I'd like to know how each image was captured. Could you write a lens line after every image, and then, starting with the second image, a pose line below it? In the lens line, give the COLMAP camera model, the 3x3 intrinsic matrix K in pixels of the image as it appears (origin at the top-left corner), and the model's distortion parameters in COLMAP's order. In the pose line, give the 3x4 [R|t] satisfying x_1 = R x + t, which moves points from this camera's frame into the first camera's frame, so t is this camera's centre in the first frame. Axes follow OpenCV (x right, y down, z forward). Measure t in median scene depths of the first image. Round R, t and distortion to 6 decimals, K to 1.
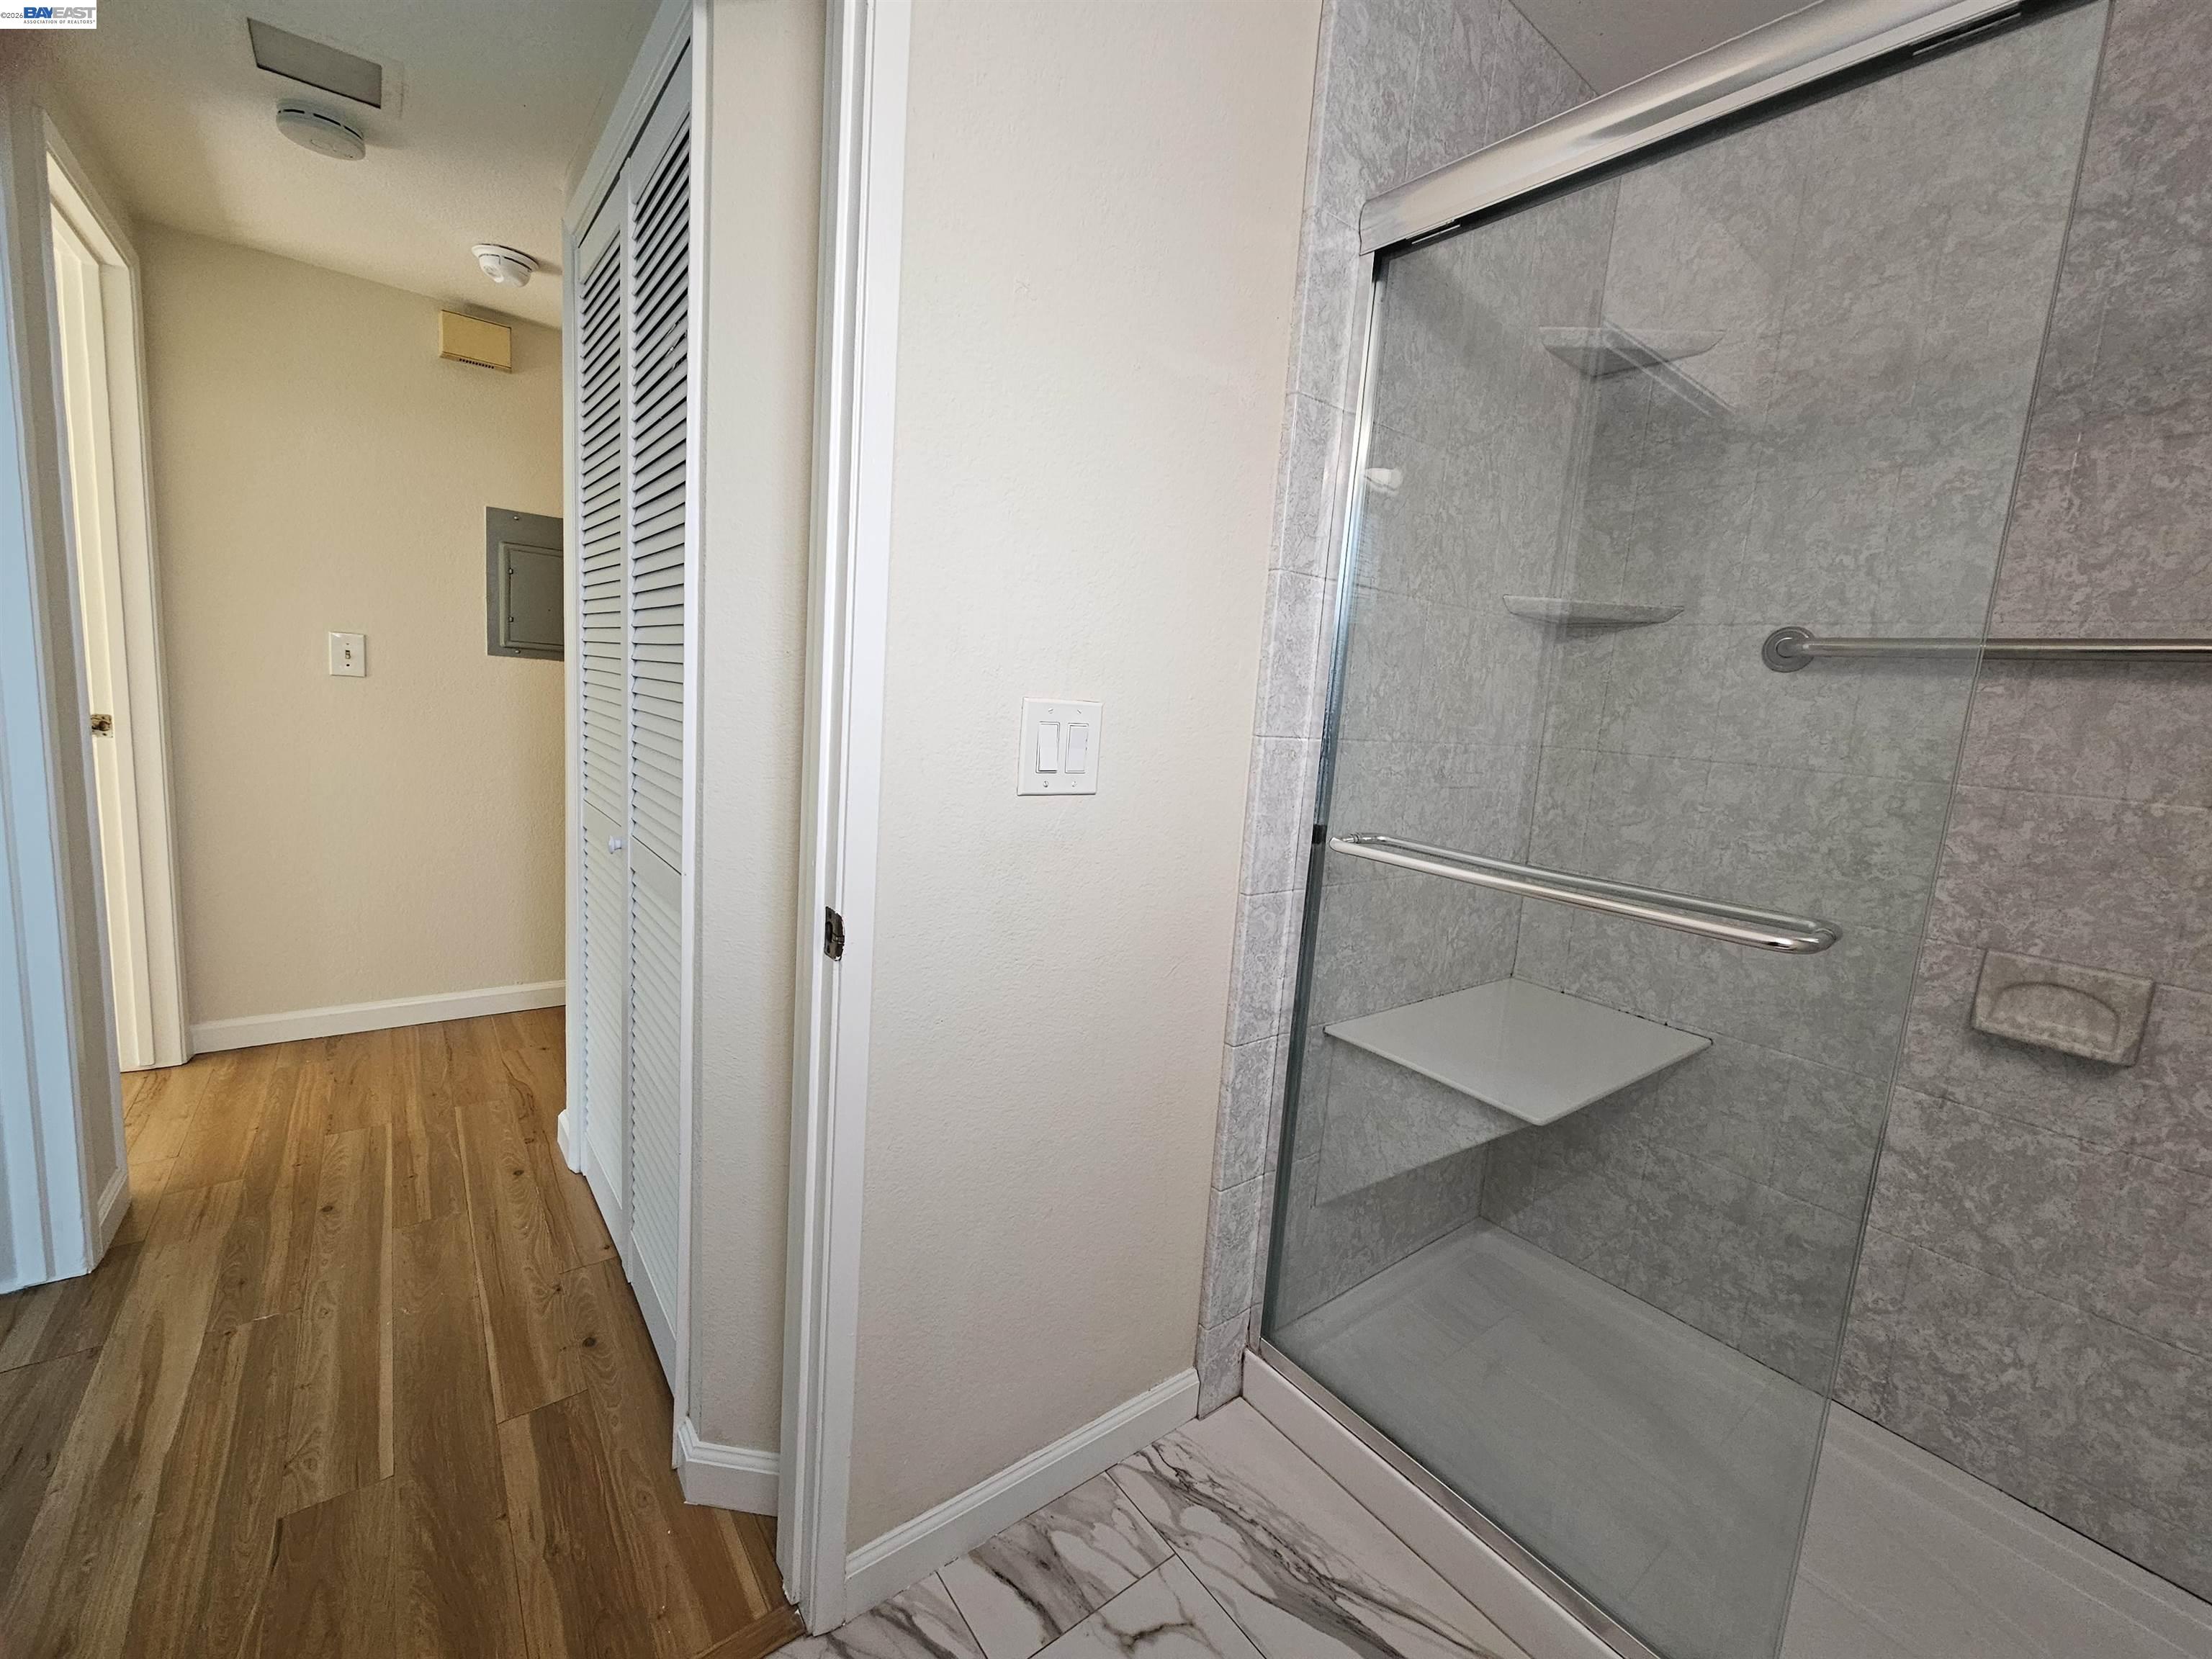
lens RADIAL K [[904.5, 0, 1109.0], [0, 904.5, 819.7], [0, 0, 1]] dist [0.002666, -0.000075]
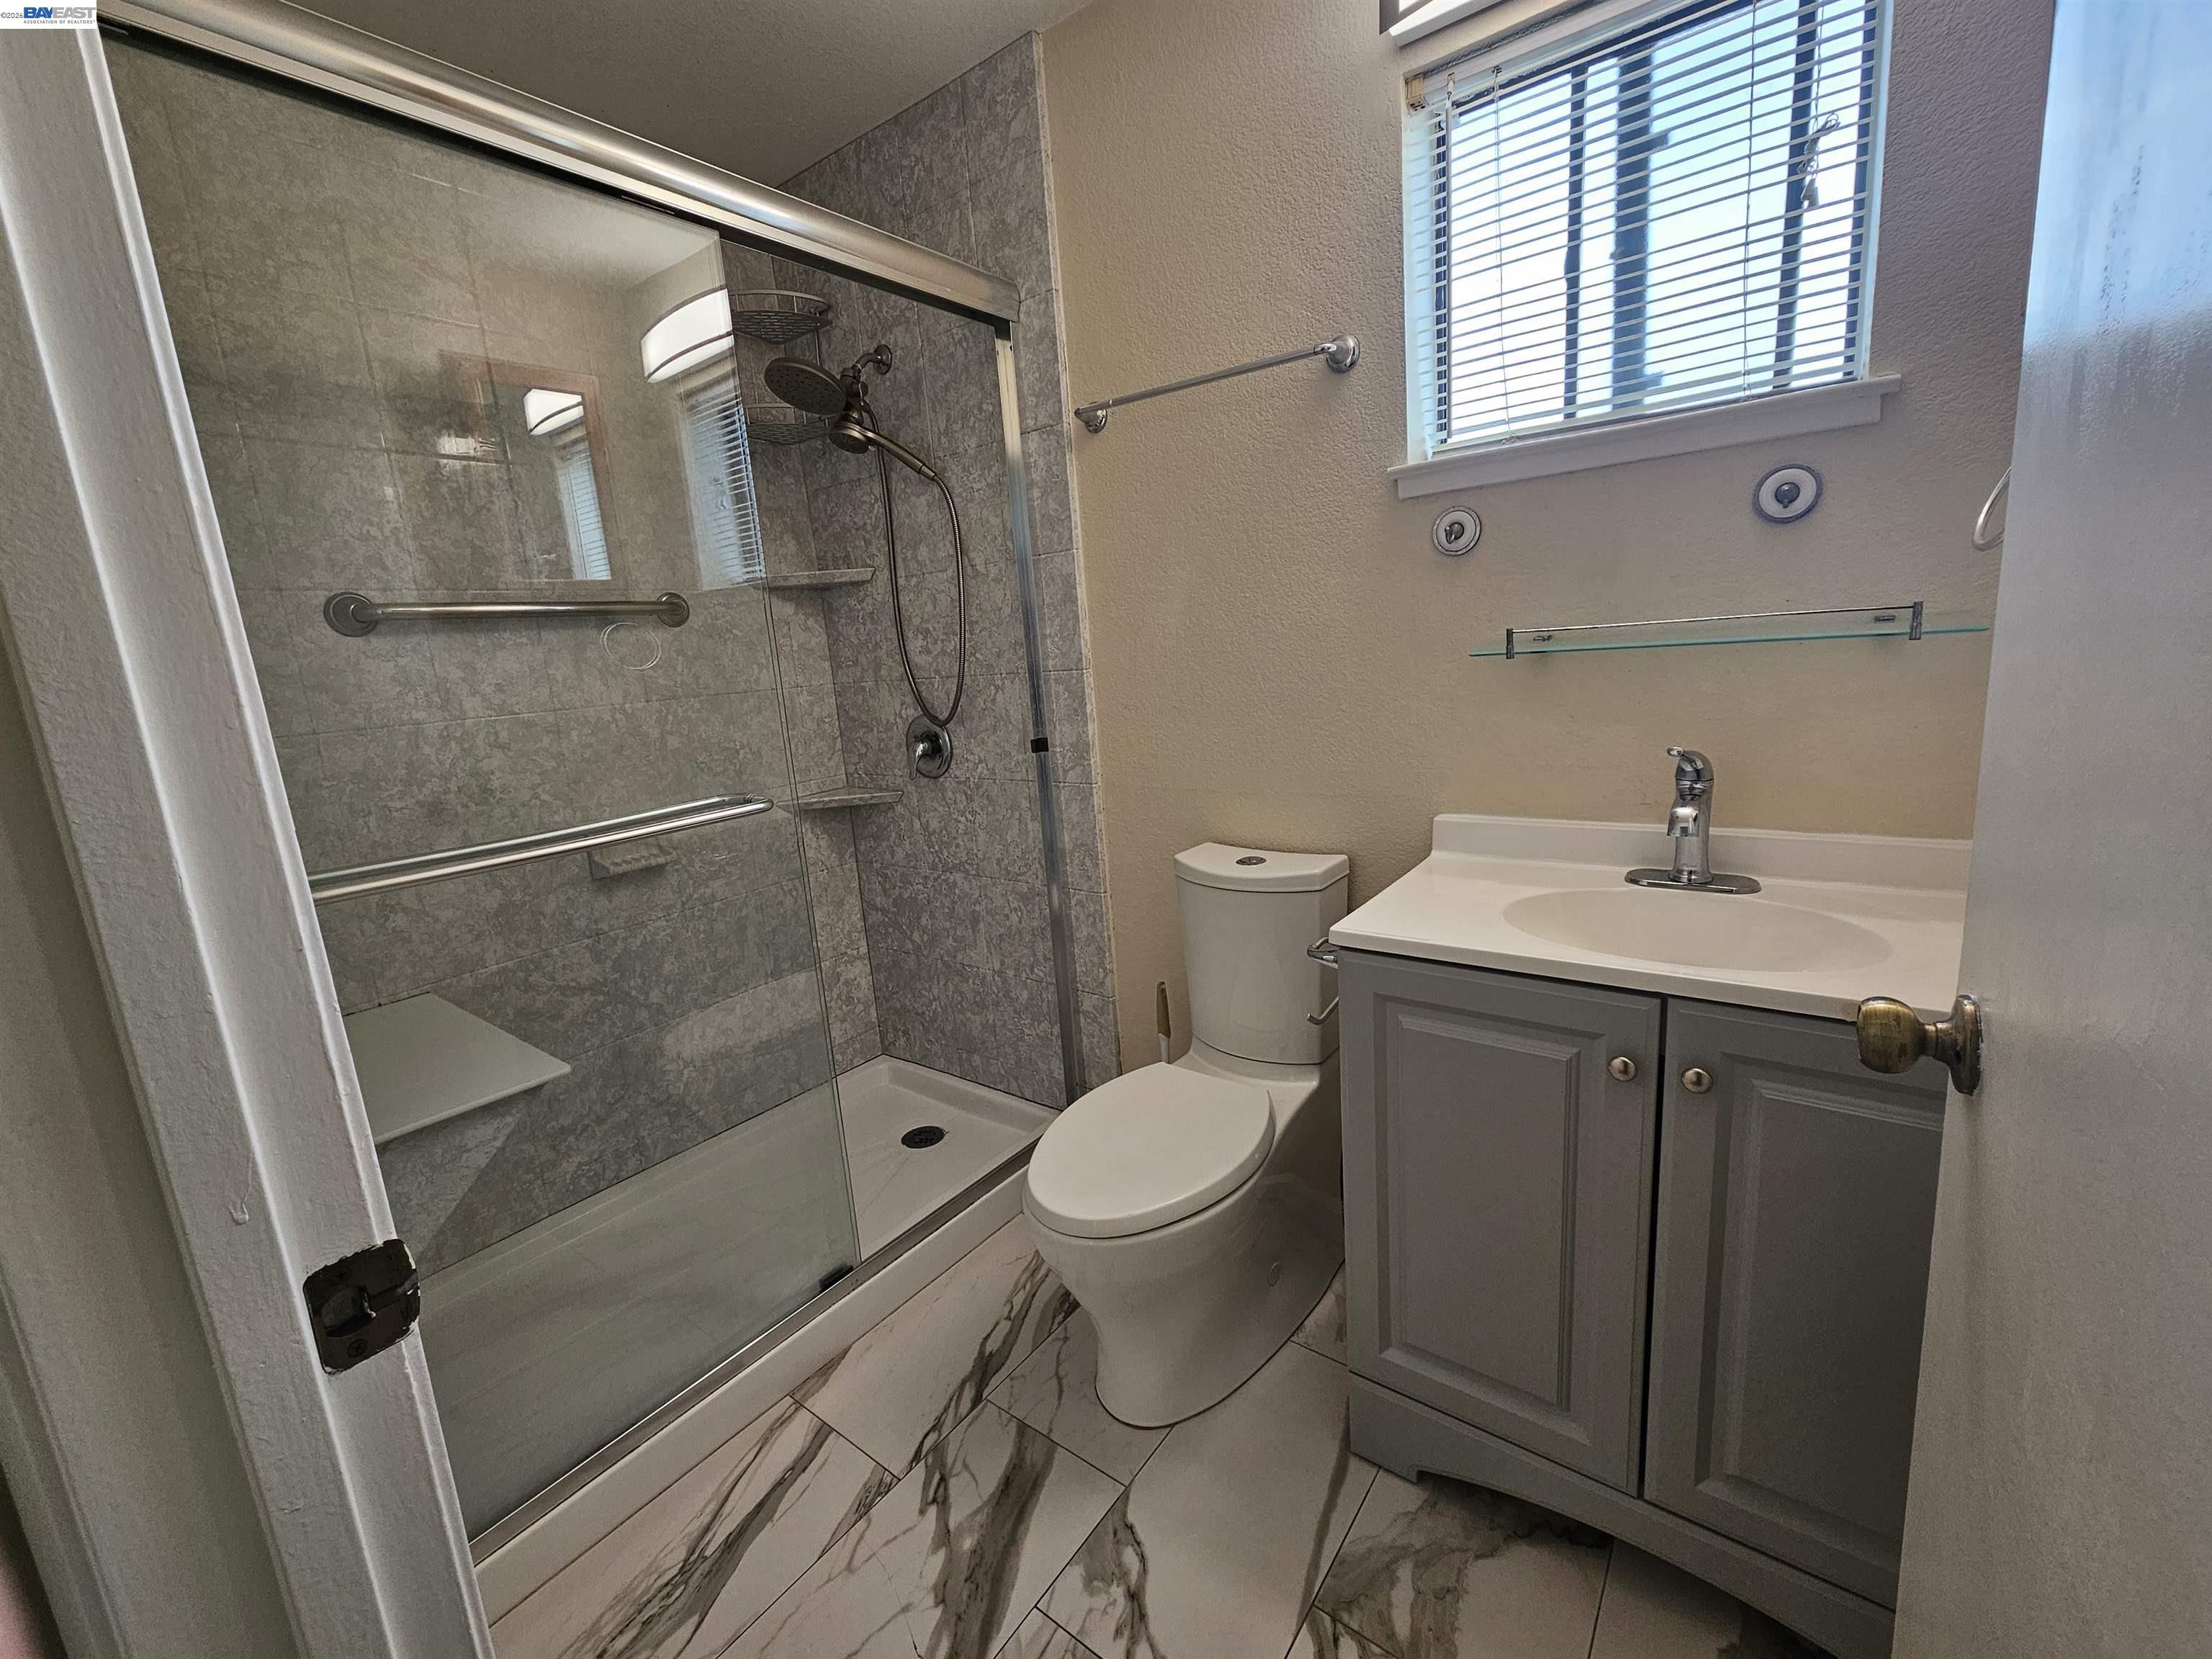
lens RADIAL K [[904.5, 0, 1107.5], [0, 904.5, 820.5], [0, 0, 1]] dist [0.002666, -0.000075]
pose [[-0.253119, -0.236560, 0.938067, -0.530441], [0.194782, 0.937325, 0.288931, -0.104887], [-0.947624, 0.255852, -0.191177, 0.470156]]
